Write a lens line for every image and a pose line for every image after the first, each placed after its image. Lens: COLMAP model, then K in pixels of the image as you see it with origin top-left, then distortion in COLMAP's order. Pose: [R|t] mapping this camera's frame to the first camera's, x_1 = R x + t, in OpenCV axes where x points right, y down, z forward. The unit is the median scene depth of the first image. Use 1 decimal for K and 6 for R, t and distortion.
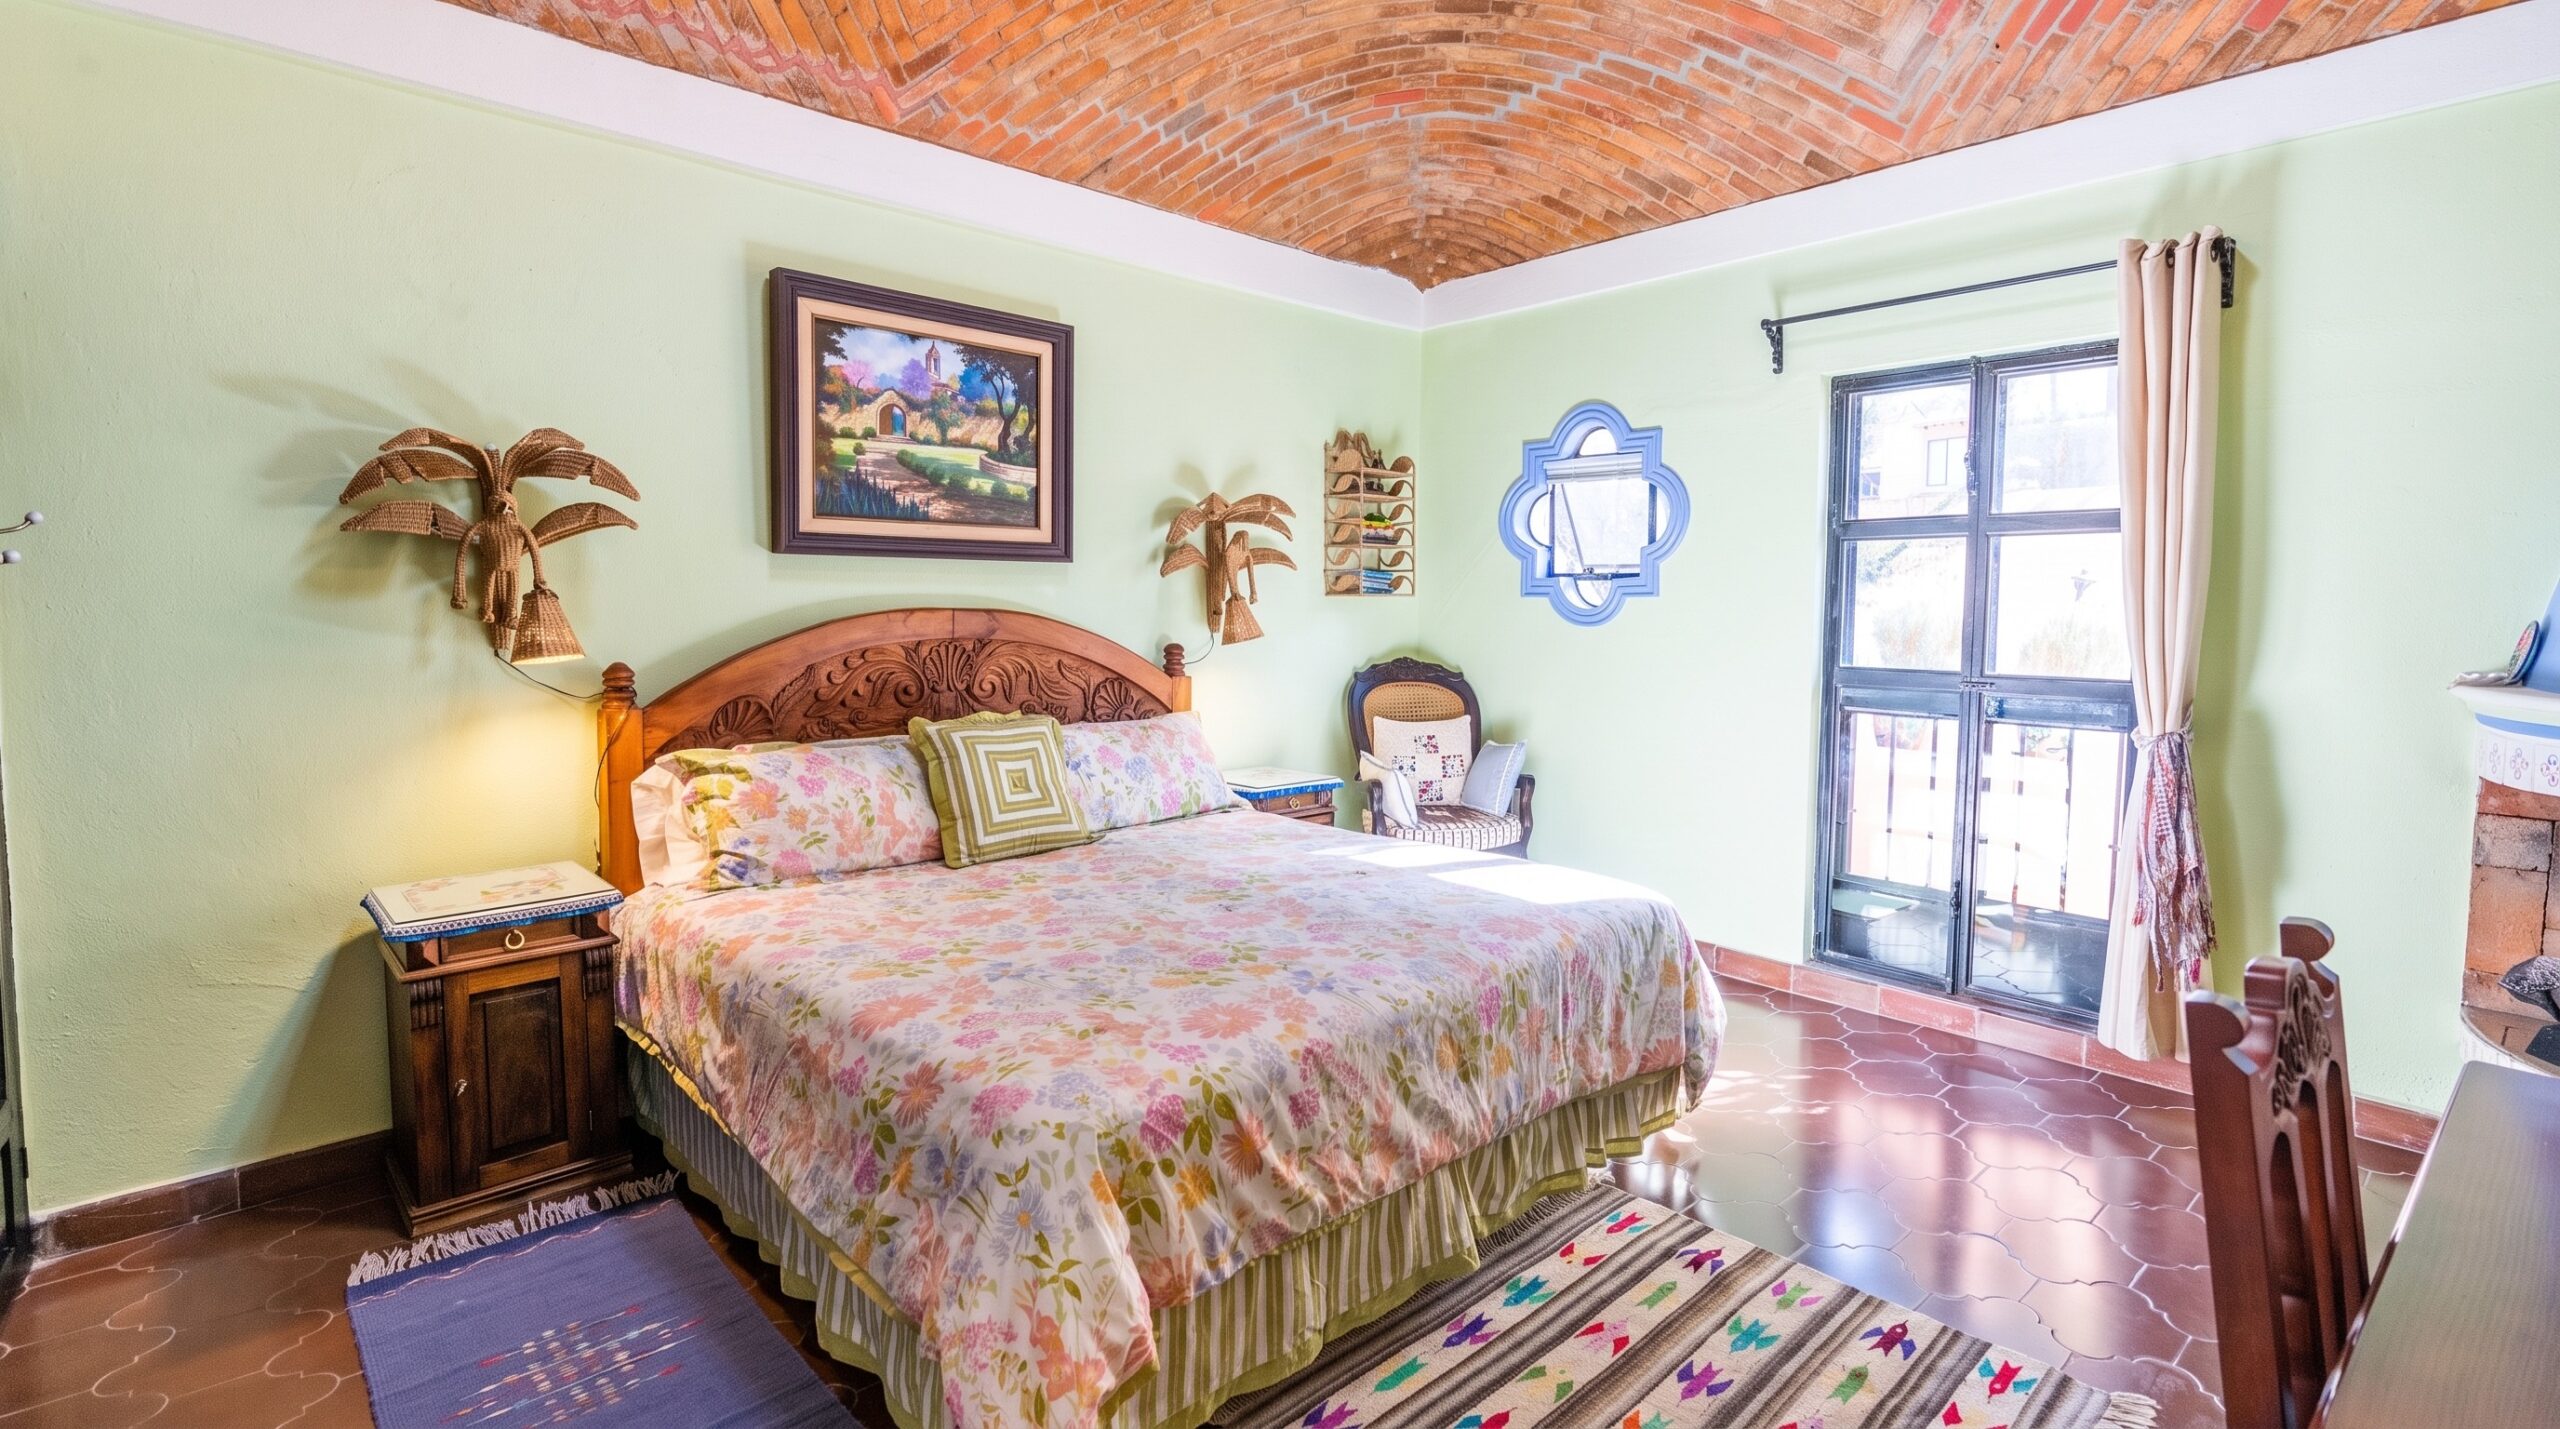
lens RADIAL K [[1188.3, 0, 1280.0], [0, 1188.3, 667.7], [0, 0, 1]] dist [-0.000940, 0.000284]
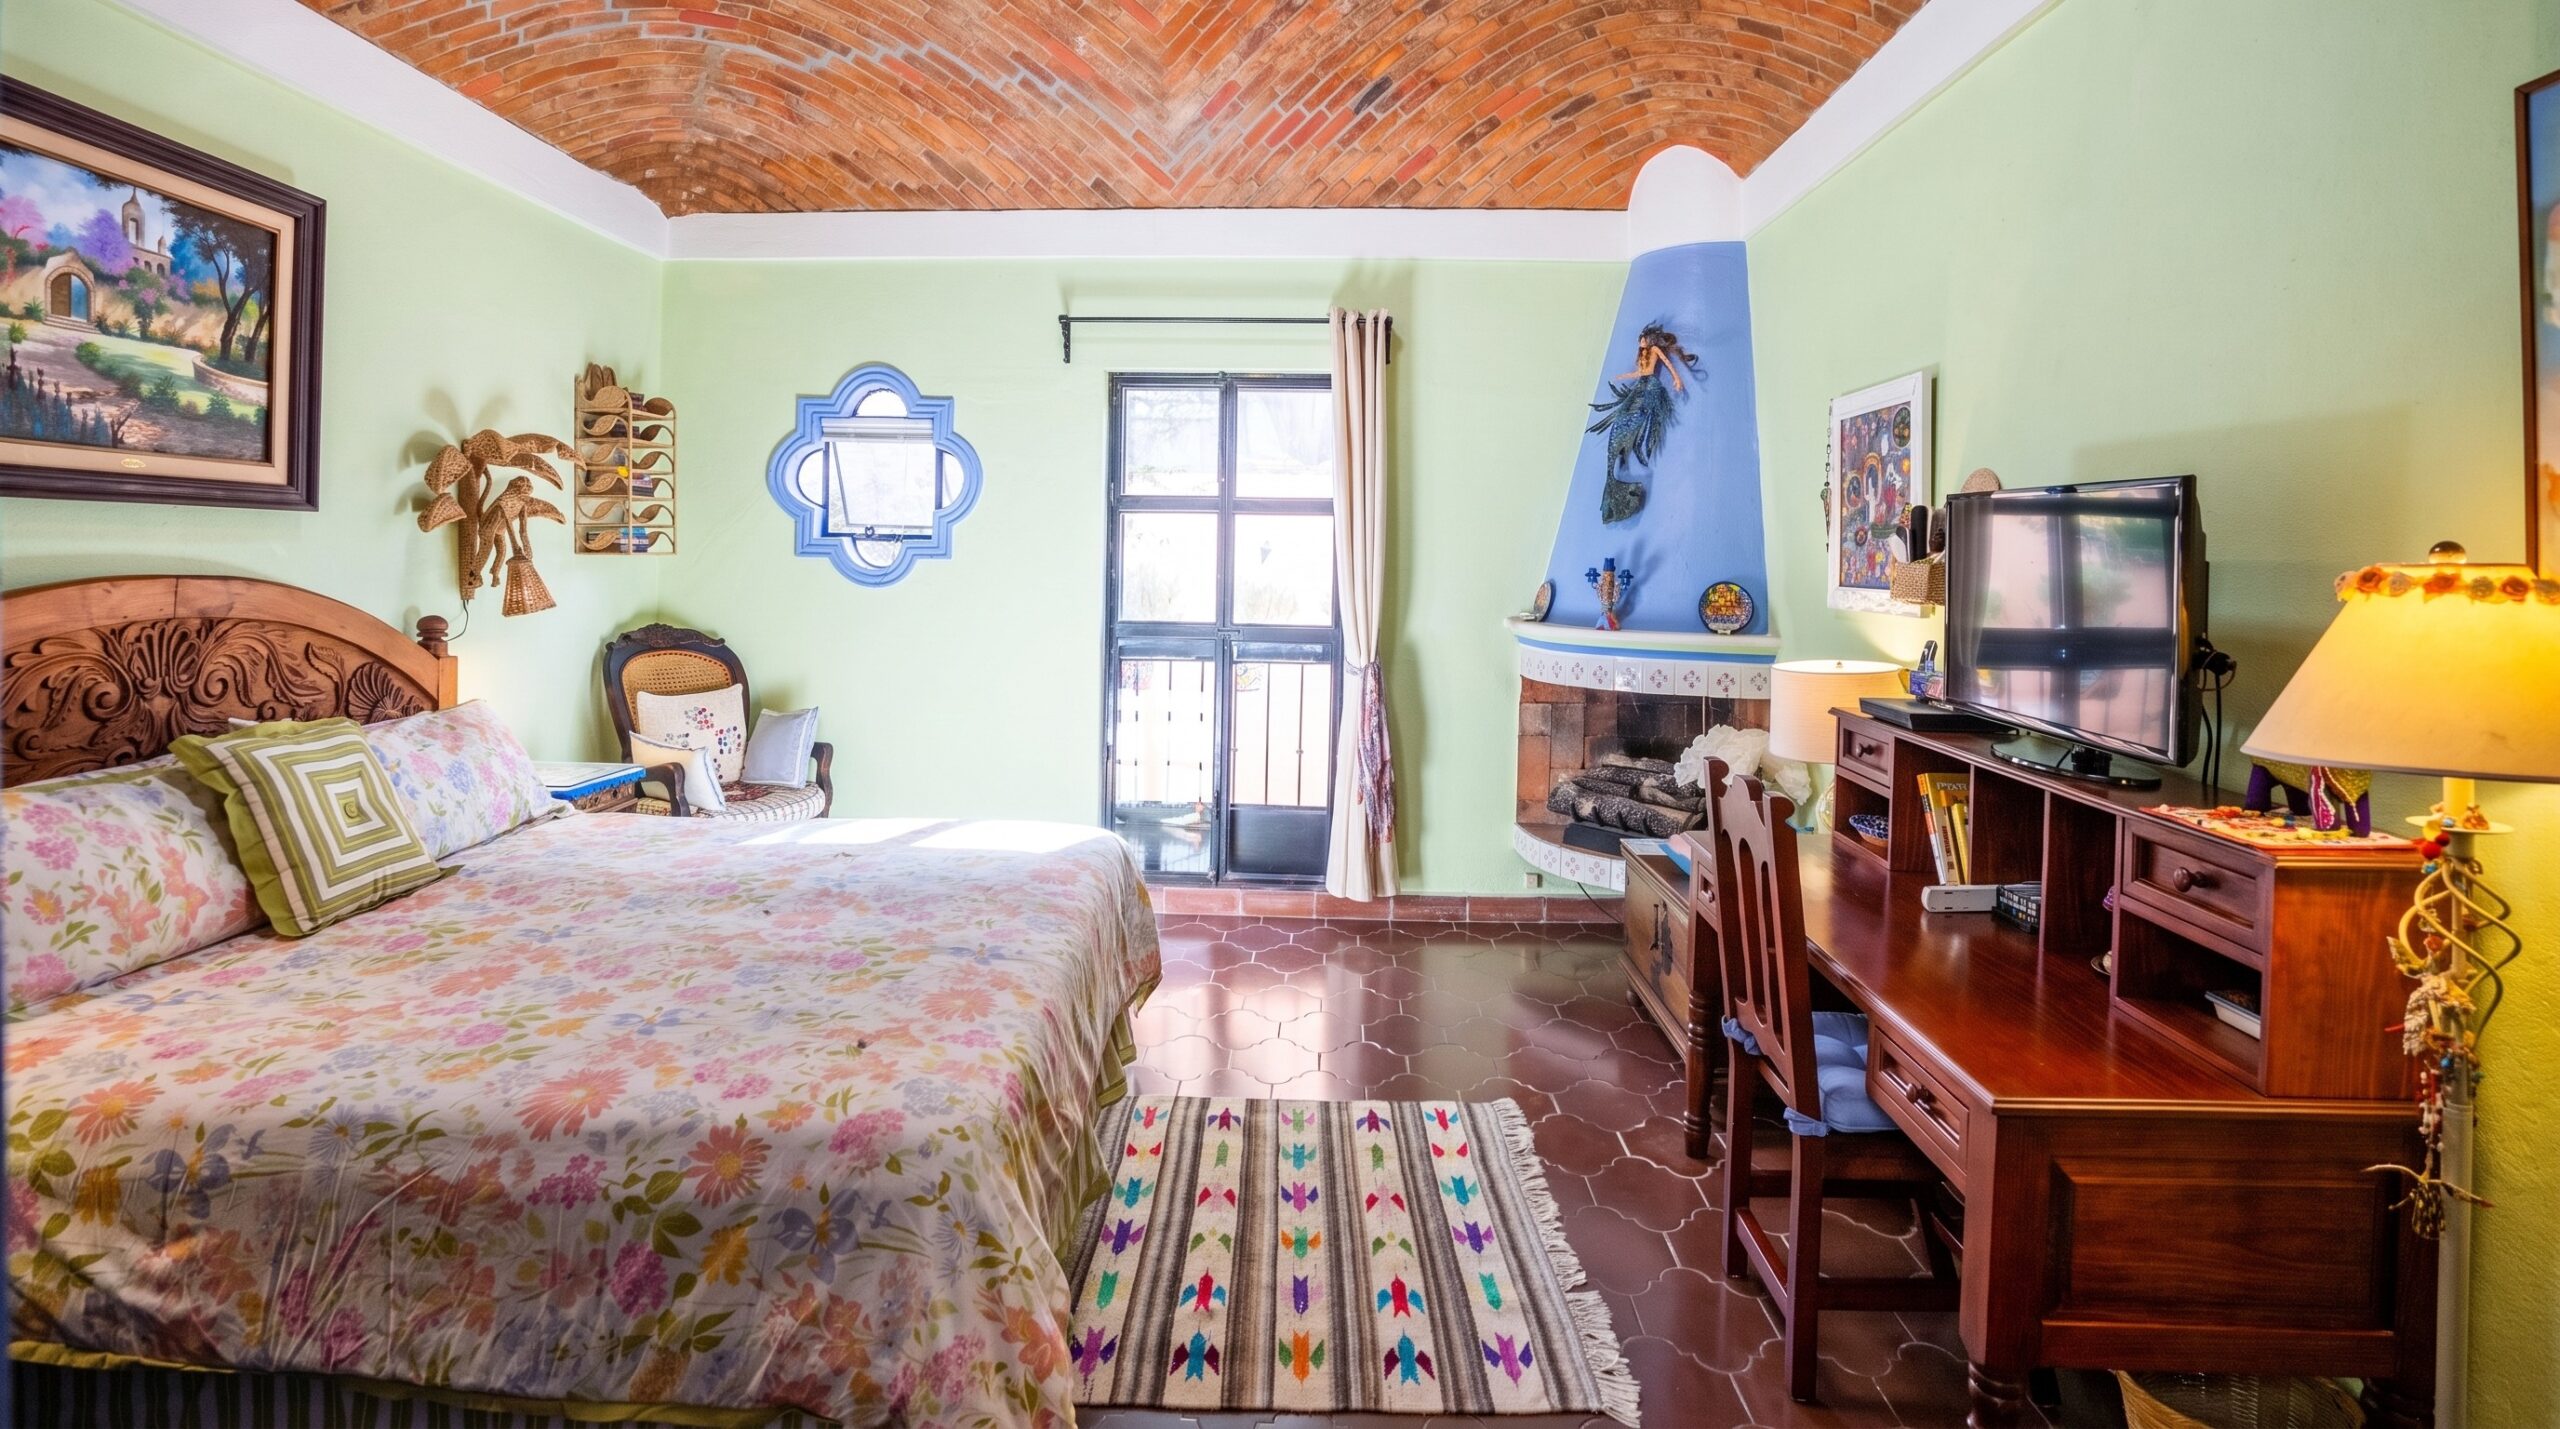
lens RADIAL K [[1248.5, 0, 1272.7], [0, 1248.5, 569.2], [0, 0, 1]] dist [-0.075067, 0.029764]
pose [[0.696176, -0.001681, 0.717869, -0.320725], [0.030490, 0.999164, -0.027230, -0.014361], [-0.717224, 0.040845, 0.695645, 0.048788]]
